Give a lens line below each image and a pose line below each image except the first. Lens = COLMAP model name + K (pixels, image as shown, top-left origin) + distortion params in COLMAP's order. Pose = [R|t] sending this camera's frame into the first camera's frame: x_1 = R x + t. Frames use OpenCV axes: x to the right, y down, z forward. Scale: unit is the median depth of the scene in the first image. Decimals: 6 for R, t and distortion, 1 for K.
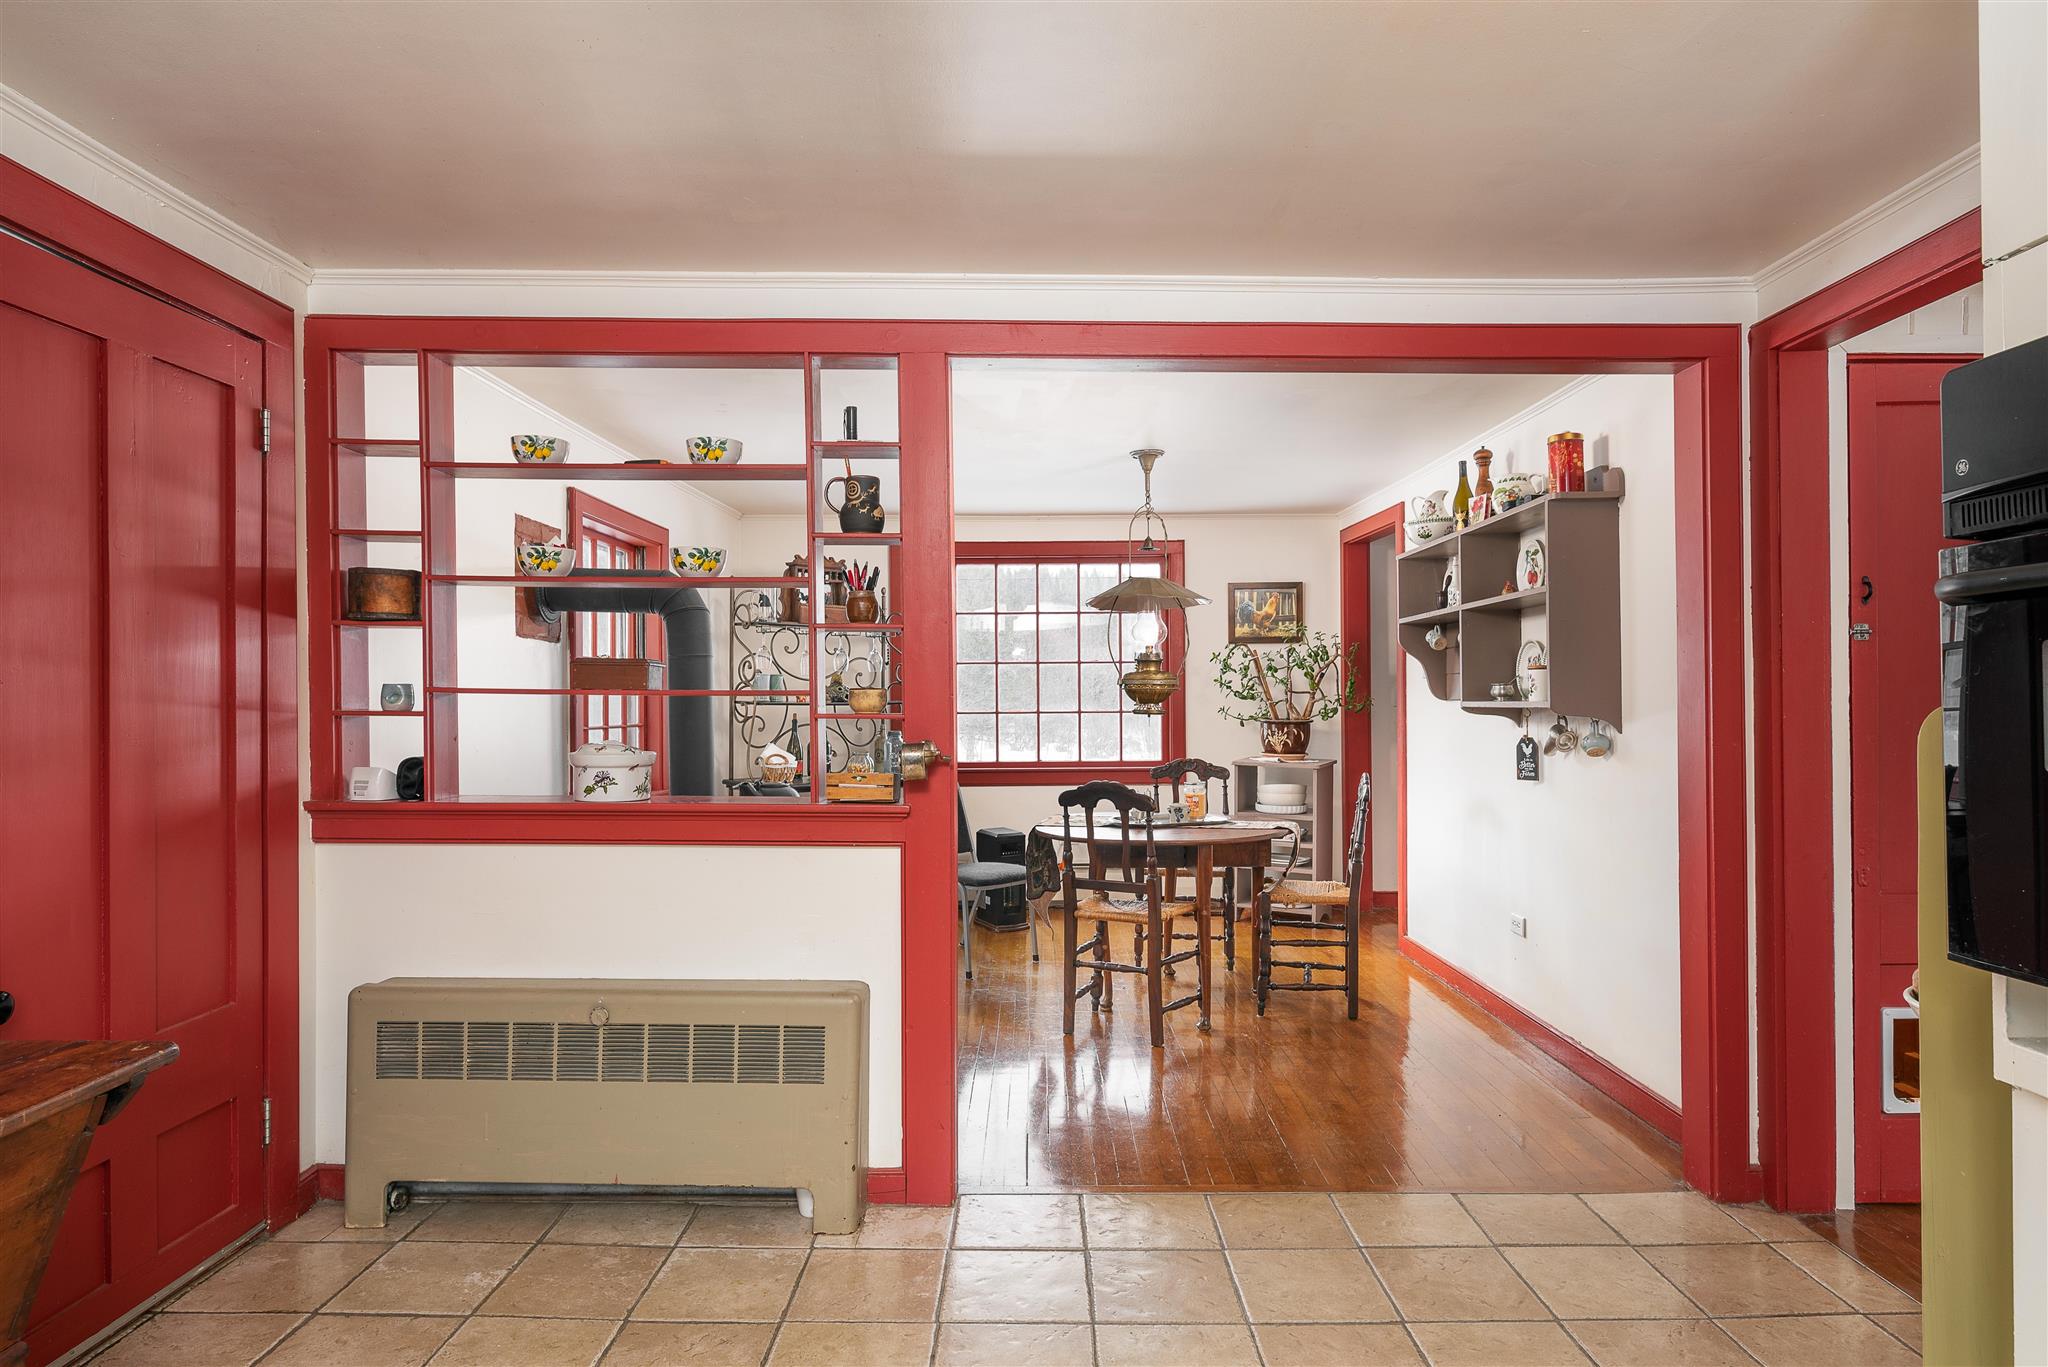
lens RADIAL K [[1147.4, 0, 1024.4], [0, 1147.4, 687.6], [0, 0, 1]] dist [0.003495, 0.000130]
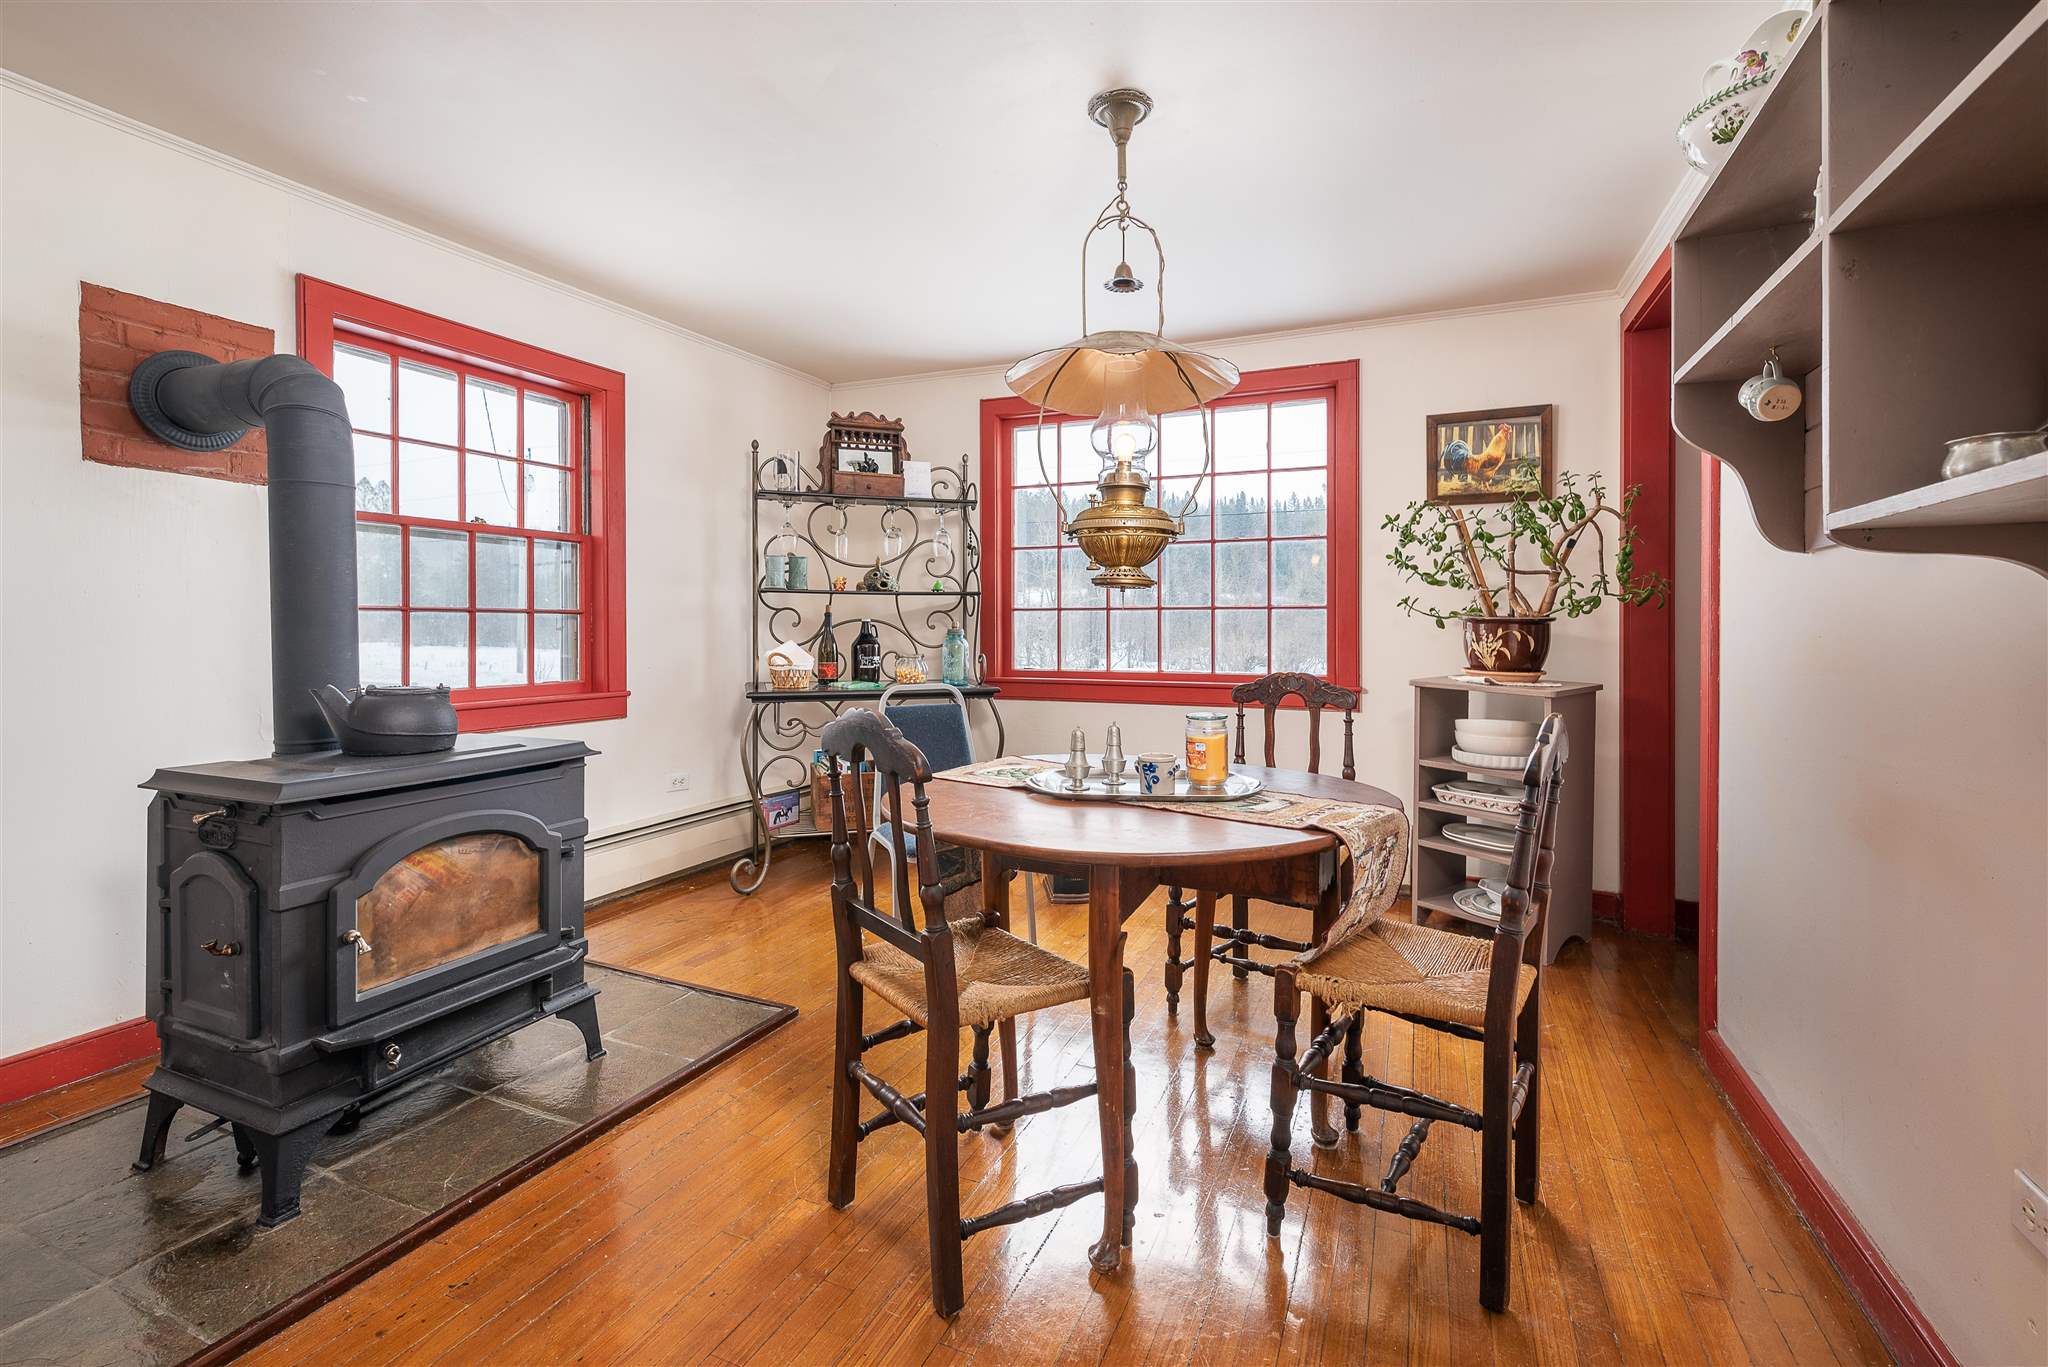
lens RADIAL K [[878.9, 0, 1057.6], [0, 878.9, 627.4], [0, 0, 1]] dist [-0.003359, -0.000261]
pose [[0.922961, 0.009755, -0.384770, 0.185676], [-0.005741, 0.999916, 0.011580, 0.029291], [0.384851, -0.008479, 0.922940, 0.463127]]
